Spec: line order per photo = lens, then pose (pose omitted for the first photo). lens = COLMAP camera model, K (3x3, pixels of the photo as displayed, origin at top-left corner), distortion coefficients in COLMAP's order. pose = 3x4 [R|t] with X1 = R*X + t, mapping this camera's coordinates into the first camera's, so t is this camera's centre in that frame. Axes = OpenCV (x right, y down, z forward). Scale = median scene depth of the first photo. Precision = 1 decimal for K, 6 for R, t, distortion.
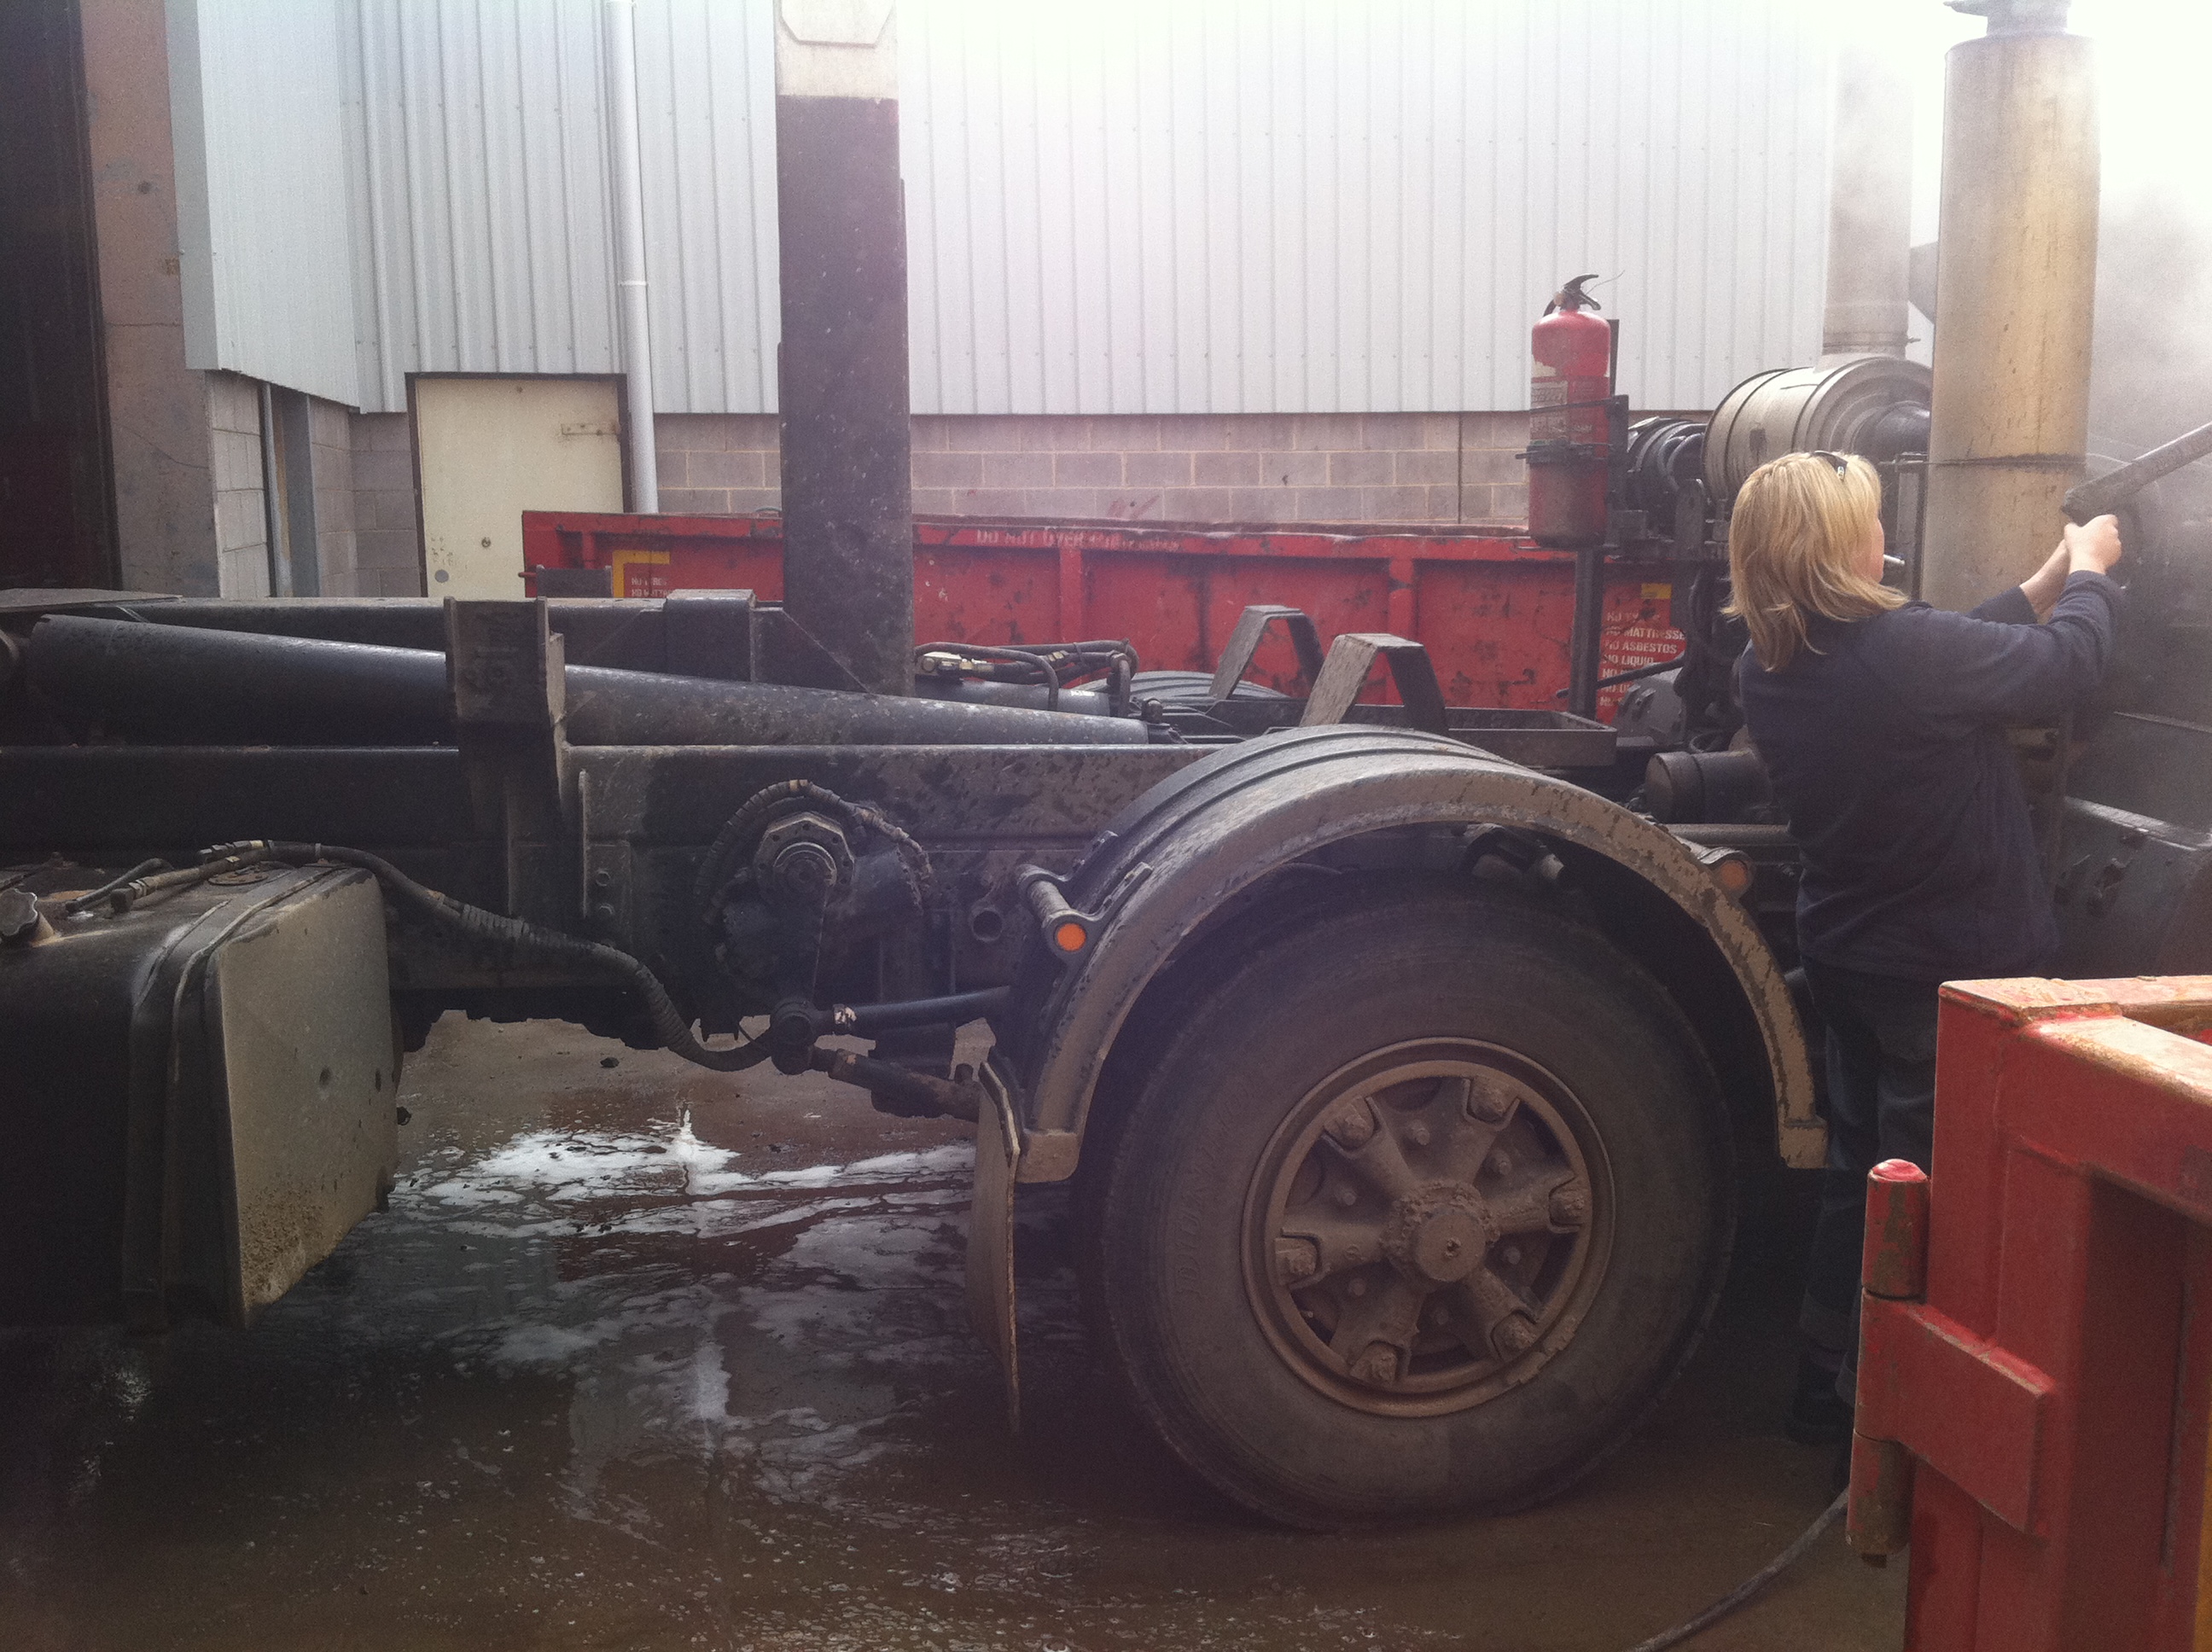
lens RADIAL K [[2200.3, 0, 1105.5], [0, 2200.3, 773.0], [0, 0, 1]] dist [0.174952, -0.487678]
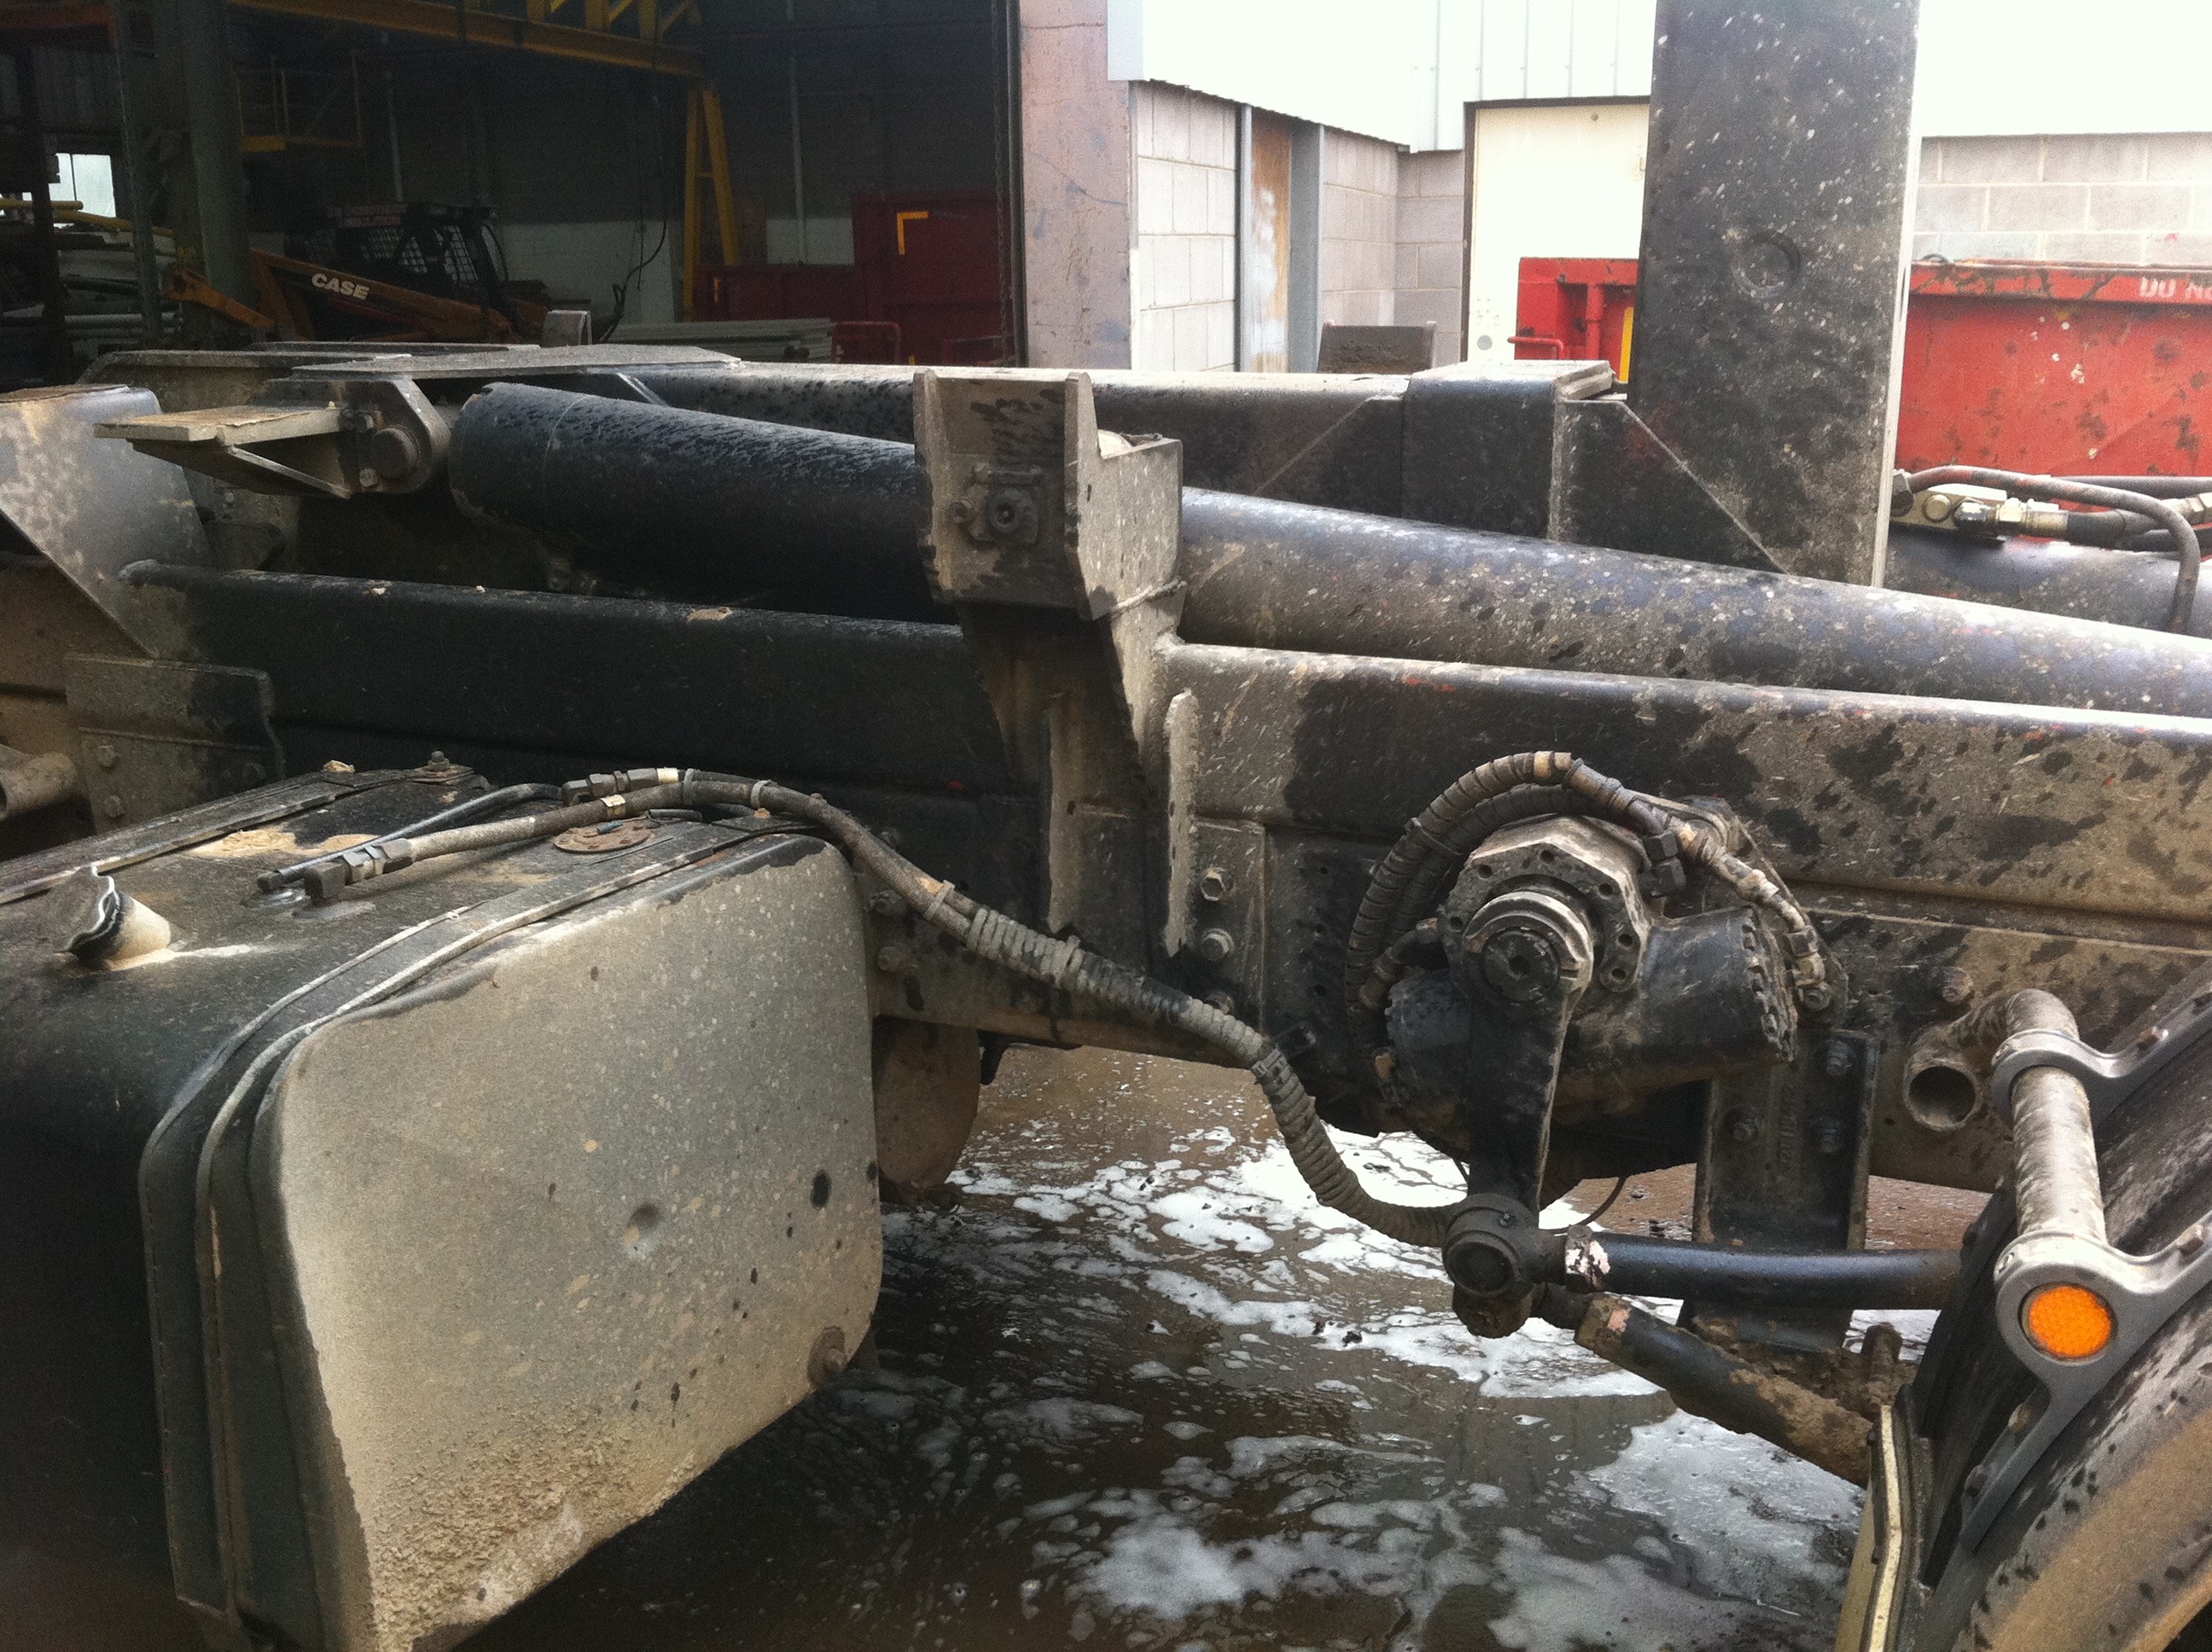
lens RADIAL K [[2200.3, 0, 1105.5], [0, 2200.3, 773.0], [0, 0, 1]] dist [0.174952, -0.487678]
pose [[0.873152, 0.106232, -0.475732, 0.009310], [-0.057772, 0.991638, 0.115401, -0.041506], [0.484013, -0.073279, 0.871987, 0.490415]]
